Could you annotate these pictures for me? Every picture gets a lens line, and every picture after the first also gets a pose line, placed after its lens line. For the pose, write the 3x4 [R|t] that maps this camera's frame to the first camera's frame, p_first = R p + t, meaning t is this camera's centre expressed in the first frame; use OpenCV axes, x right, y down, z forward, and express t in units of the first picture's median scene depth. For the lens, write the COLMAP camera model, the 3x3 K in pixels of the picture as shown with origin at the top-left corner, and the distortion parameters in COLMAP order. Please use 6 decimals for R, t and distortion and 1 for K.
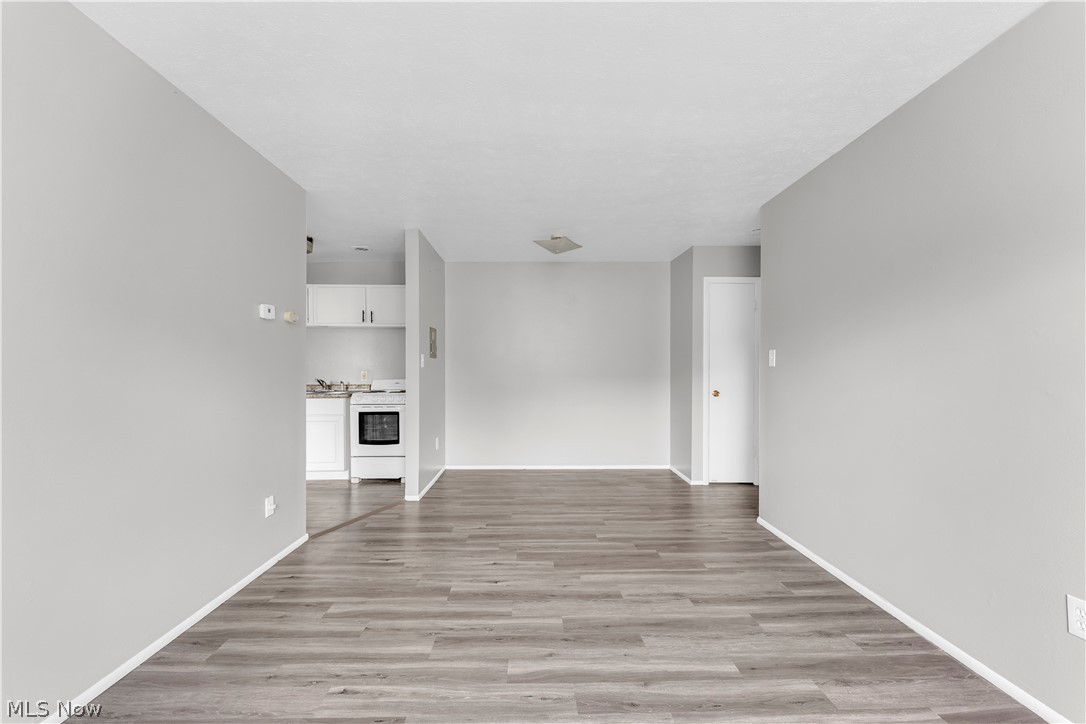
lens RADIAL K [[440.5, 0, 526.1], [0, 440.5, 368.5], [0, 0, 1]] dist [-0.001716, -0.000316]
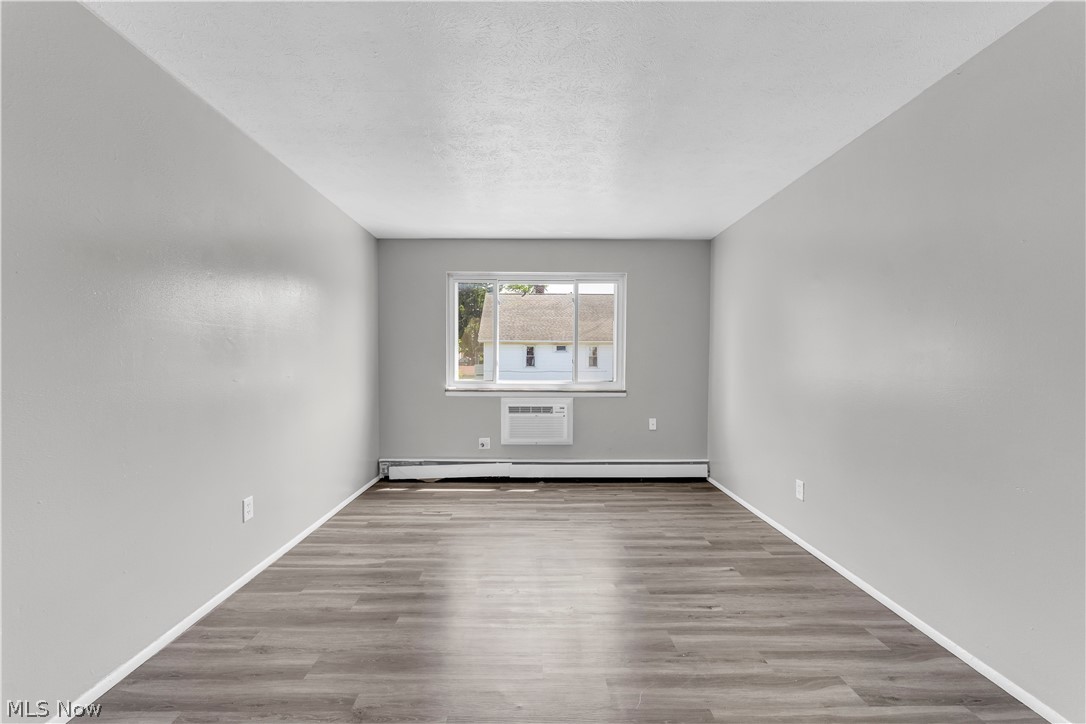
lens RADIAL K [[440.5, 0, 526.1], [0, 440.5, 368.5], [0, 0, 1]] dist [-0.001716, -0.000316]
pose [[-0.999981, -0.006128, 0.000863, 0.059541], [-0.006112, 0.999840, 0.016815, -0.005316], [-0.000966, 0.016810, -0.999858, 0.926932]]
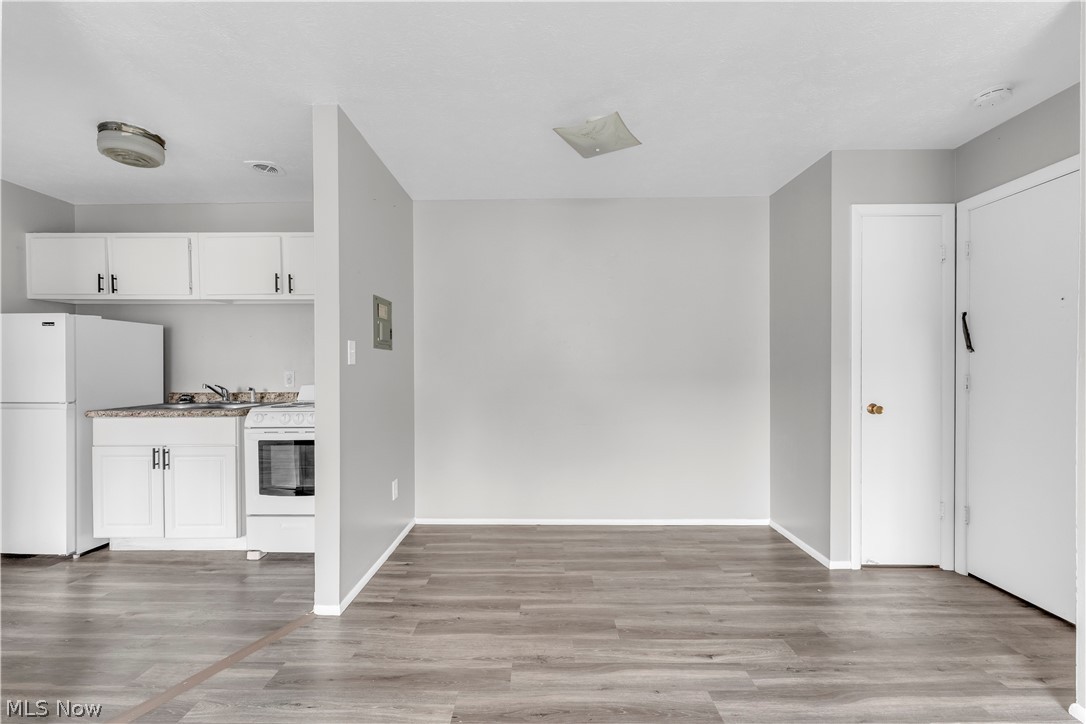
lens RADIAL K [[440.5, 0, 526.1], [0, 440.5, 368.5], [0, 0, 1]] dist [-0.001716, -0.000316]
pose [[0.999507, -0.003470, -0.031189, -0.001026], [0.003489, 0.999994, 0.000554, 0.002905], [0.031187, -0.000662, 0.999513, 0.457237]]
